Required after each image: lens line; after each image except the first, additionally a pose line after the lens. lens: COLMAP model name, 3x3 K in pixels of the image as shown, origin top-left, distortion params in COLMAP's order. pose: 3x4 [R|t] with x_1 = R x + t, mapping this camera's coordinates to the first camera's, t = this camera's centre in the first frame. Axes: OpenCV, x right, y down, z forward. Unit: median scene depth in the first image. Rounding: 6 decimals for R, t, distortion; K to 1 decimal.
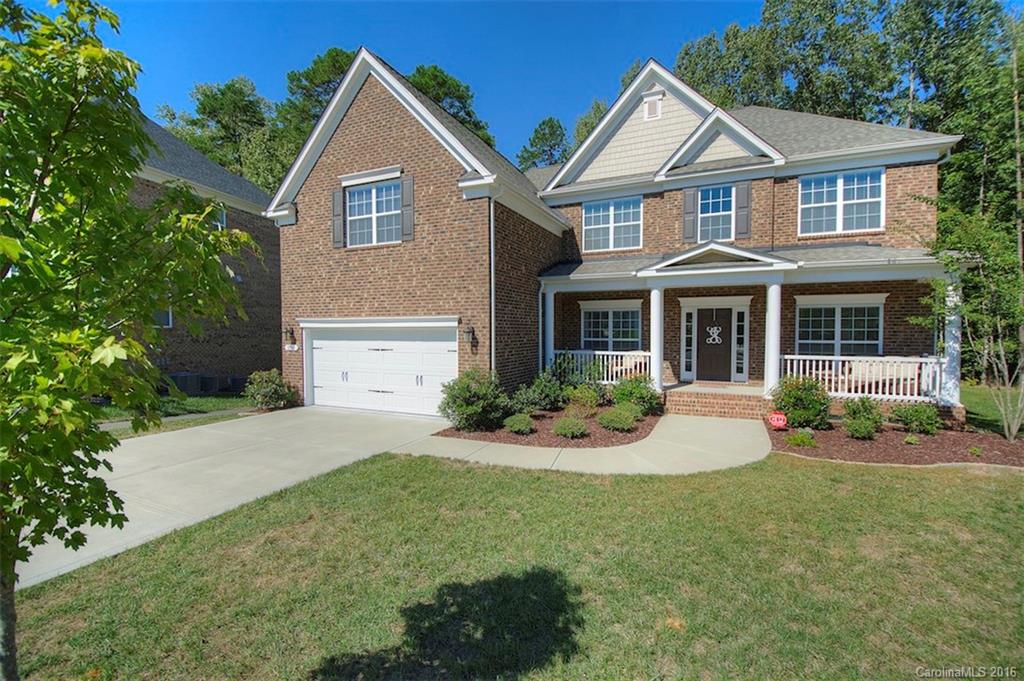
lens RADIAL K [[438.6, 0, 516.3], [0, 438.6, 344.6], [0, 0, 1]] dist [-0.015071, -0.000560]
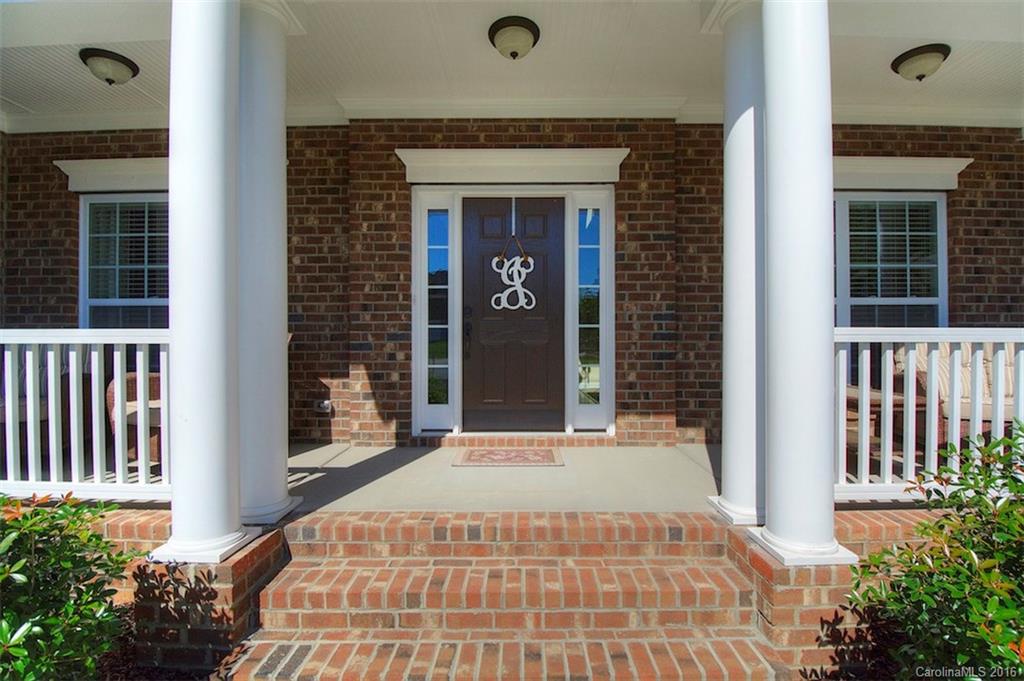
lens RADIAL K [[438.6, 0, 516.3], [0, 438.6, 344.6], [0, 0, 1]] dist [-0.015071, -0.000560]
pose [[0.912629, -0.000470, 0.408788, 0.344140], [0.015285, 0.999339, -0.032976, 0.033904], [-0.408502, 0.036343, 0.912033, 0.754803]]
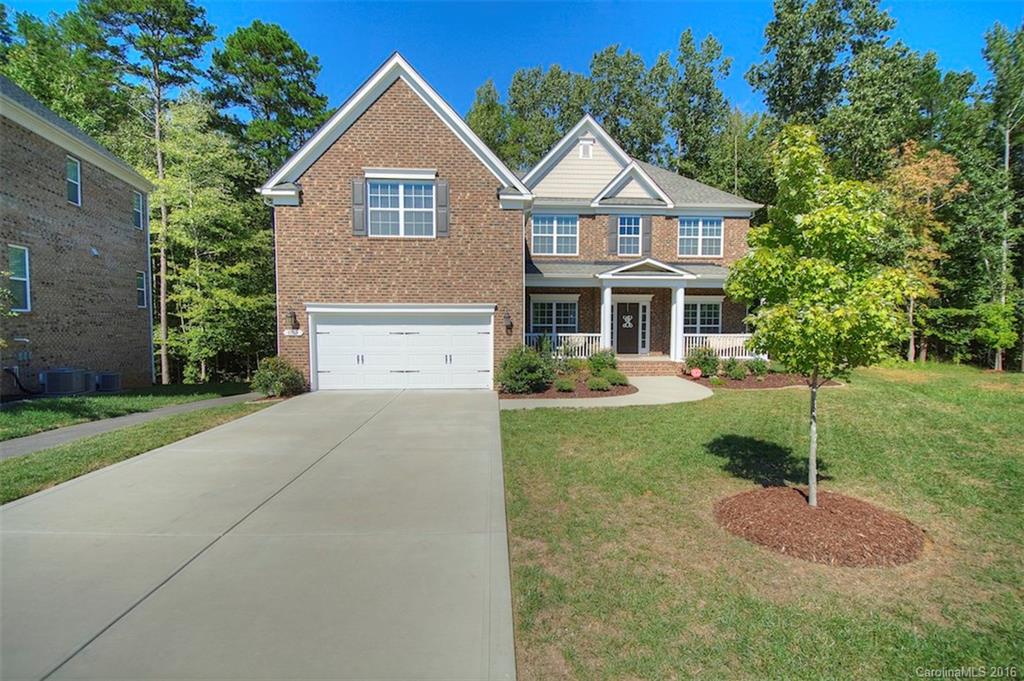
lens RADIAL K [[438.6, 0, 516.3], [0, 438.6, 344.6], [0, 0, 1]] dist [-0.015071, -0.000560]
pose [[0.887477, -0.020528, 0.460394, -0.548768], [0.011914, 0.999696, 0.021606, 0.019040], [-0.460697, -0.013690, 0.887452, -0.096343]]
